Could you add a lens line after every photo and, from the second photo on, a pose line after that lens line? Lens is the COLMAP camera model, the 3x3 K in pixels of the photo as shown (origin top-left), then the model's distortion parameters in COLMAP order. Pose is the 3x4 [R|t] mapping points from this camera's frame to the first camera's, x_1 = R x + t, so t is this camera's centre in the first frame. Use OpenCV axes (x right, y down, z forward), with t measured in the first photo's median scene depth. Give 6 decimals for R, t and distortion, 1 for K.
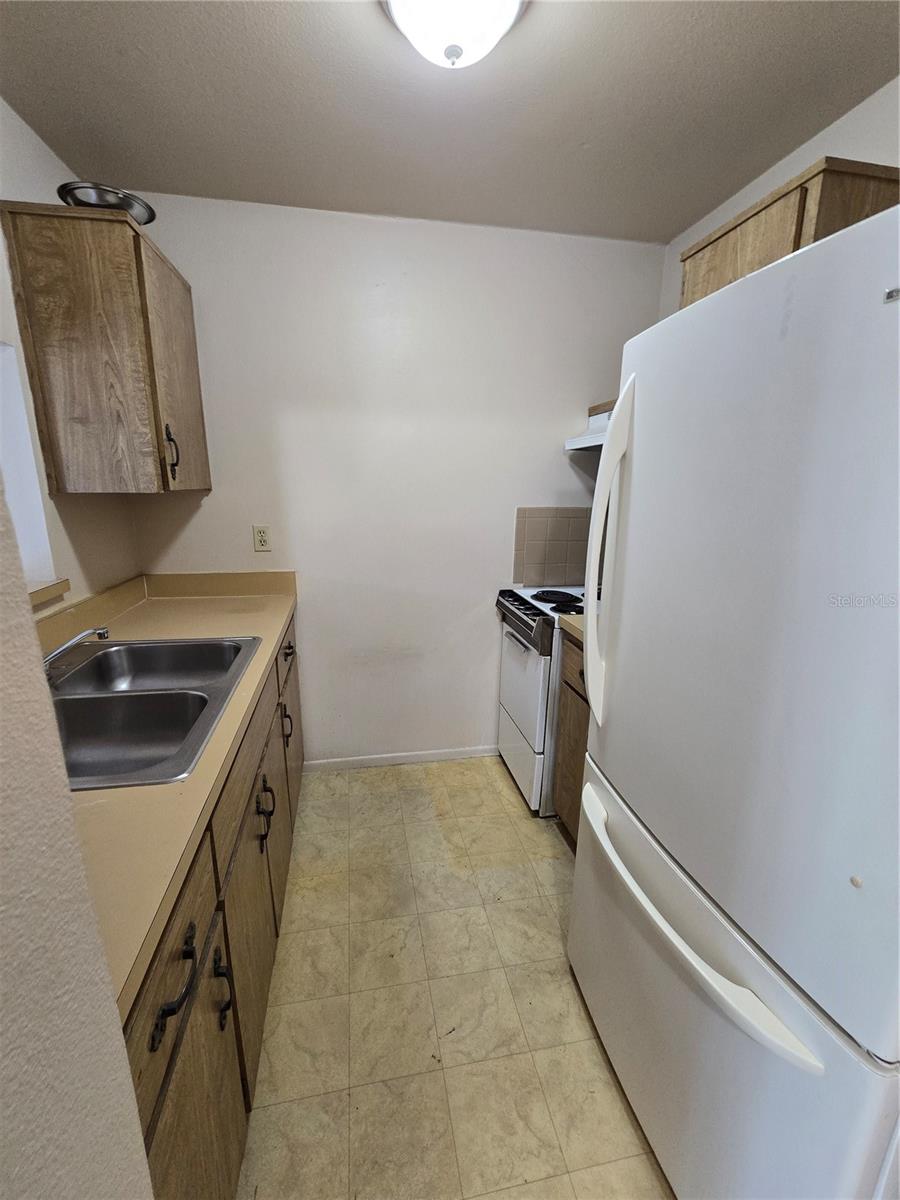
lens RADIAL K [[487.8, 0, 440.6], [0, 487.8, 609.0], [0, 0, 1]] dist [-0.002507, 0.001939]
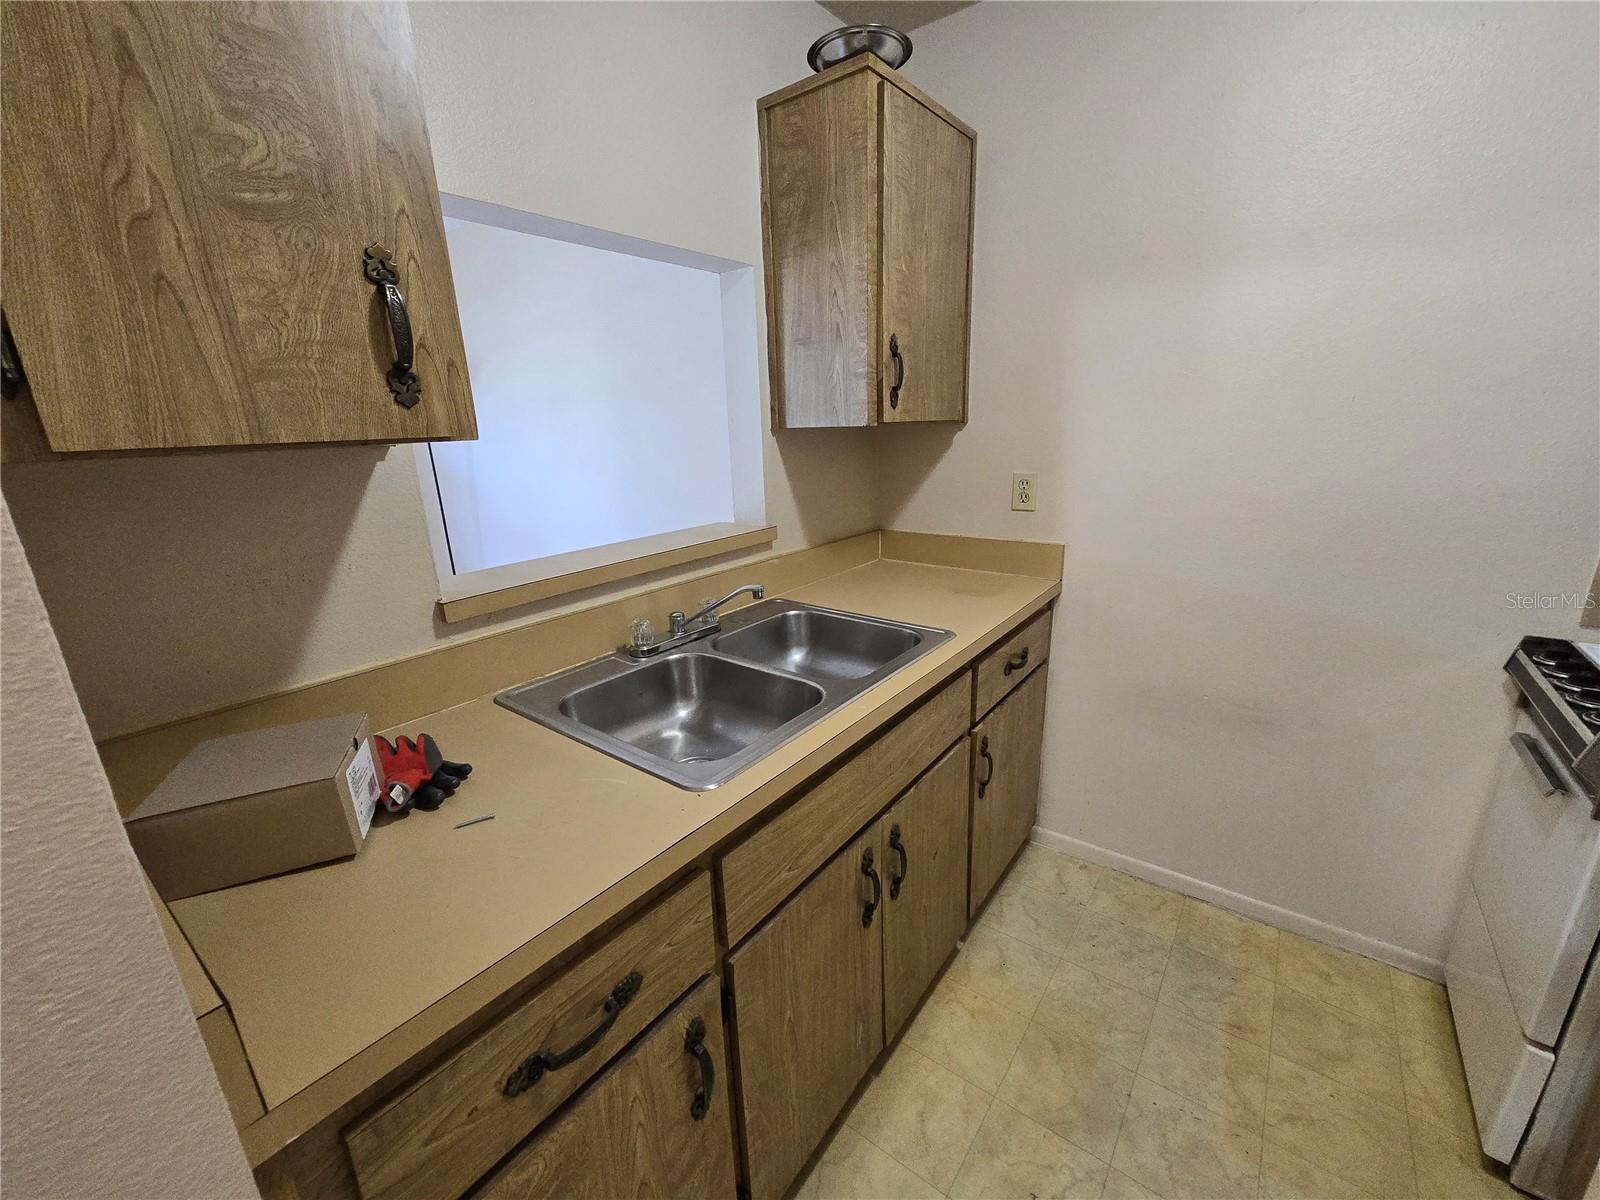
lens RADIAL K [[650.4, 0, 808.5], [0, 650.4, 616.6], [0, 0, 1]] dist [-0.002507, 0.001939]
pose [[0.679795, 0.181127, -0.710684, 0.143398], [-0.151628, 0.982798, 0.105441, -0.031486], [0.717557, 0.036081, 0.695564, 0.208663]]
